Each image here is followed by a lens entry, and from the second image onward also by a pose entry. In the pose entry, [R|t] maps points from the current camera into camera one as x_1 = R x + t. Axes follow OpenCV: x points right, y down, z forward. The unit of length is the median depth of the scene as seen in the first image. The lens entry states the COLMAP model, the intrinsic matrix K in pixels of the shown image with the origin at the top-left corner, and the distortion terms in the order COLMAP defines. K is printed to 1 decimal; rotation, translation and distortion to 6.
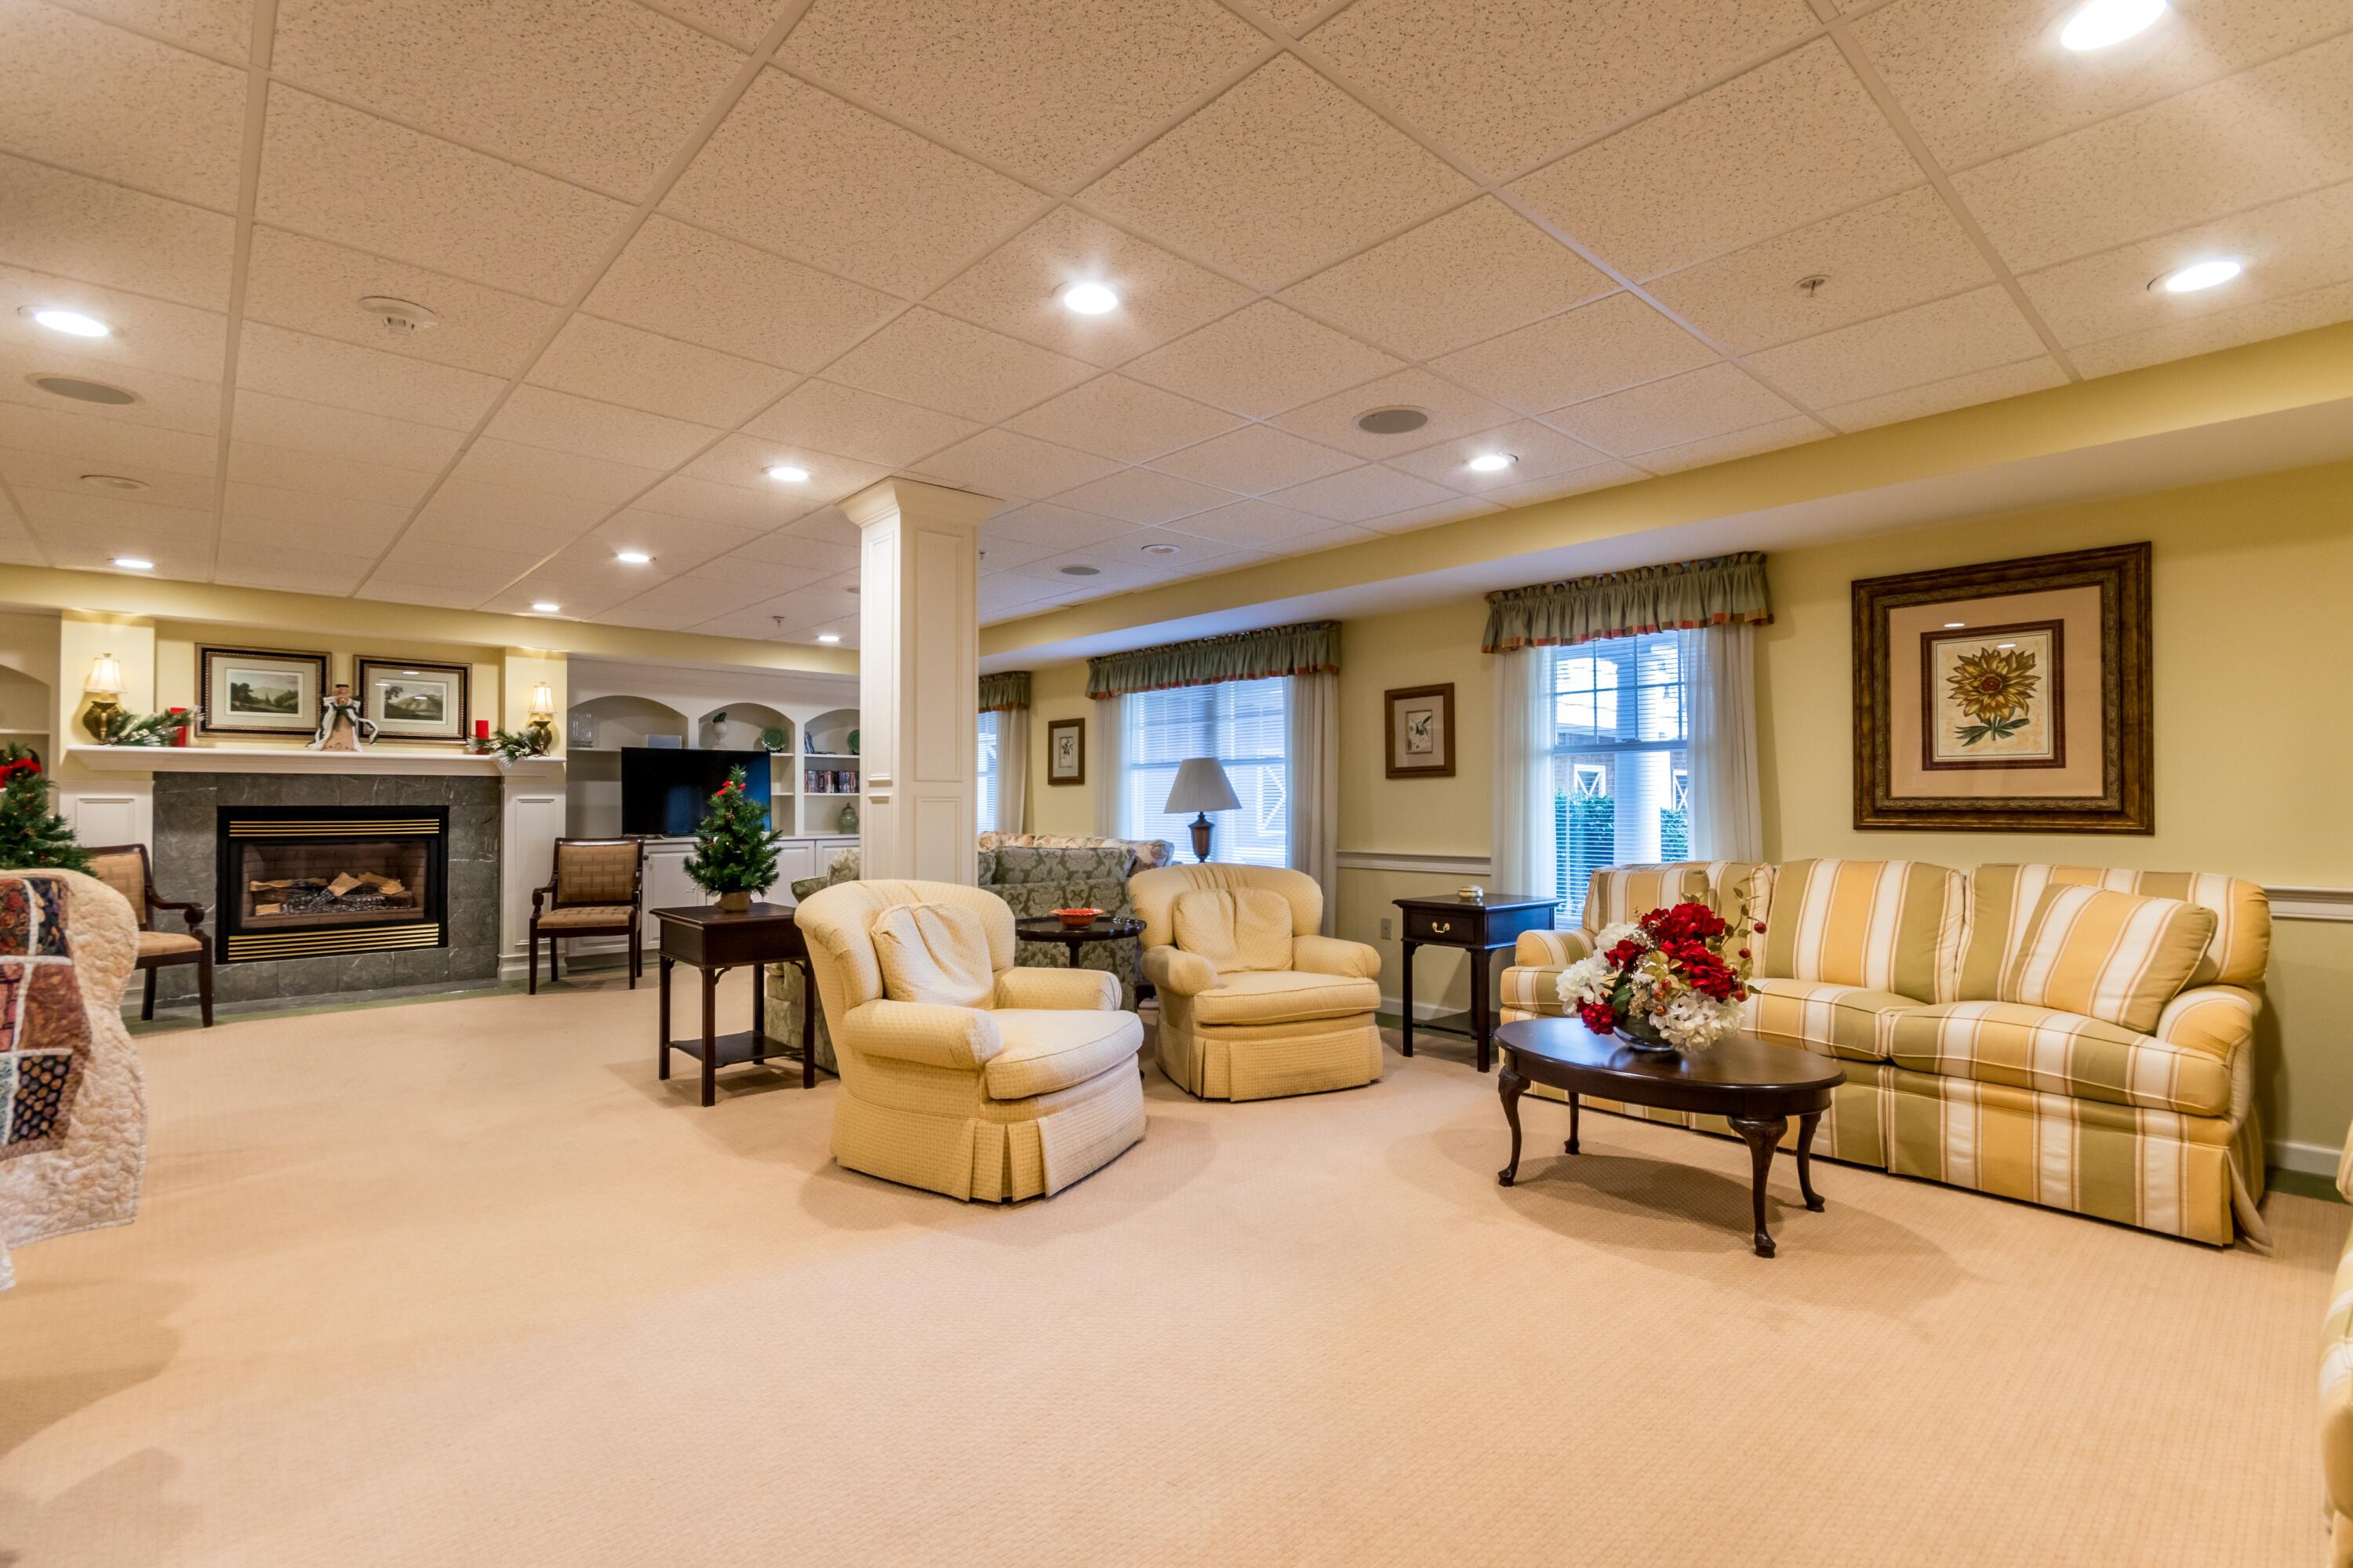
lens RADIAL K [[1082.3, 0, 1183.5], [0, 1082.3, 792.6], [0, 0, 1]] dist [-0.003944, -0.000939]
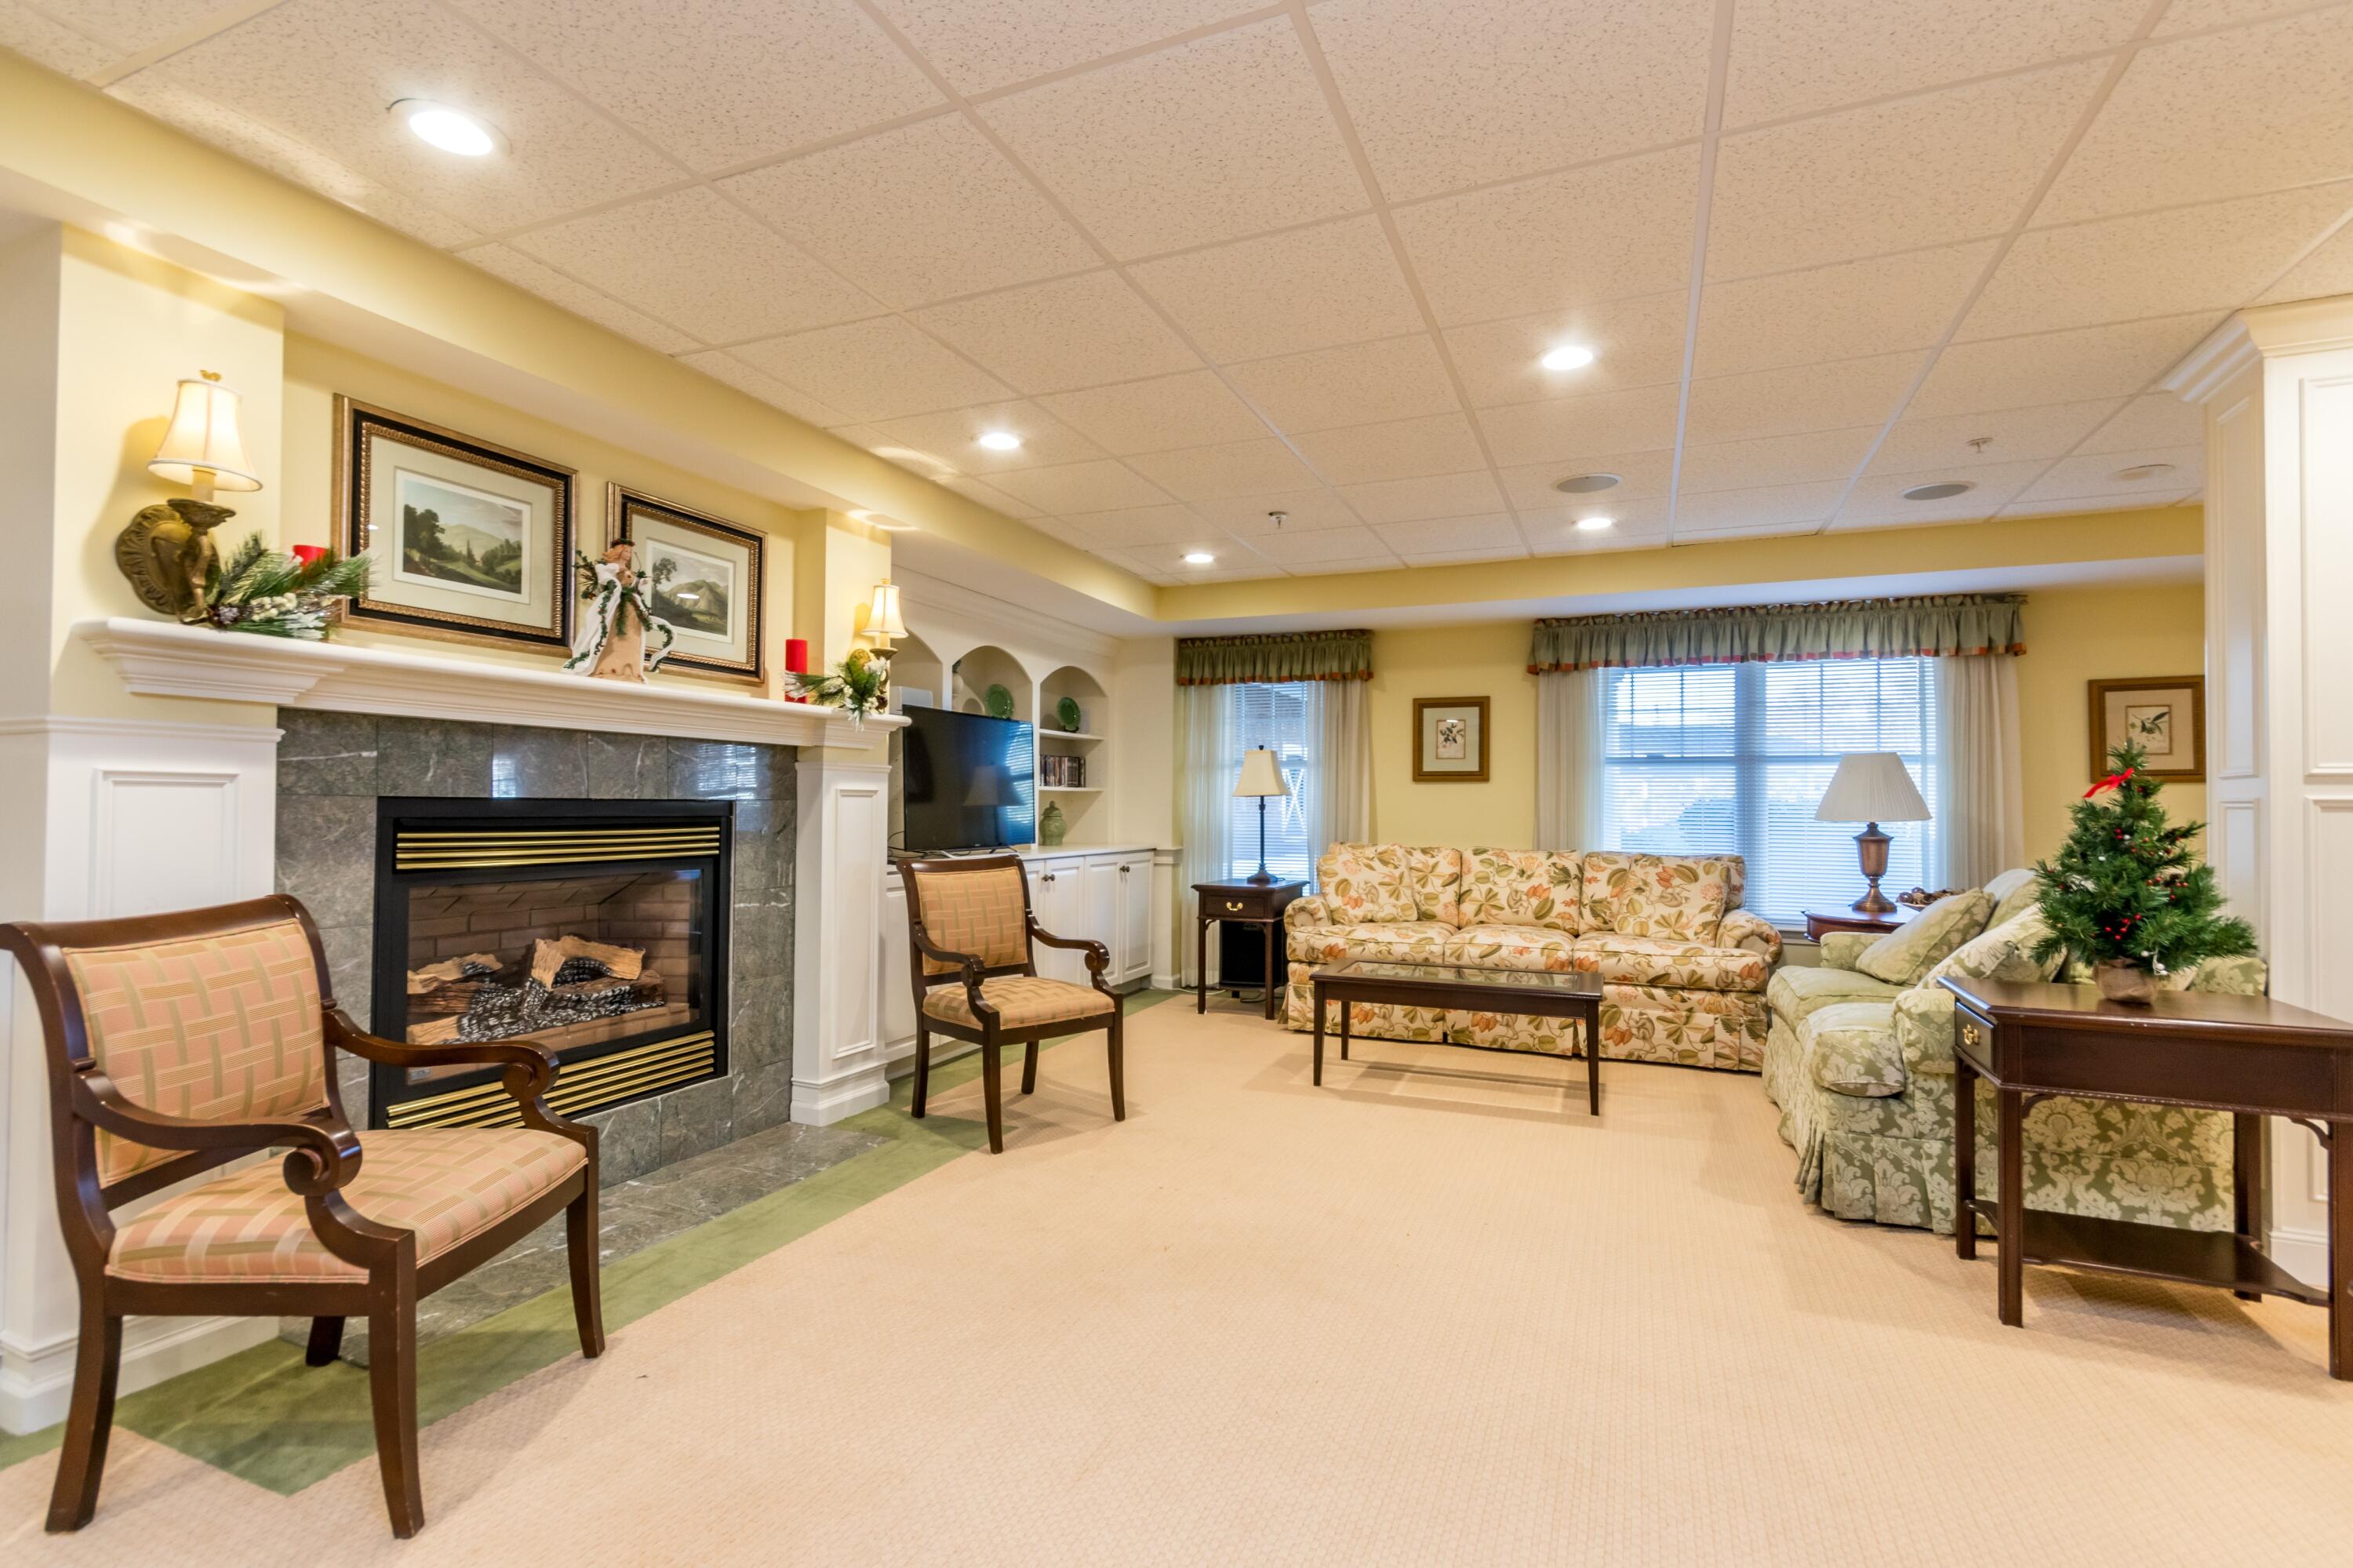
lens RADIAL K [[1082.3, 0, 1172.2], [0, 1082.3, 786.7], [0, 0, 1]] dist [-0.003944, -0.000939]
pose [[0.915939, 0.017345, 0.400943, -0.750014], [-0.014327, 0.999842, -0.010525, 0.008514], [-0.401062, 0.003896, 0.916043, 0.476203]]
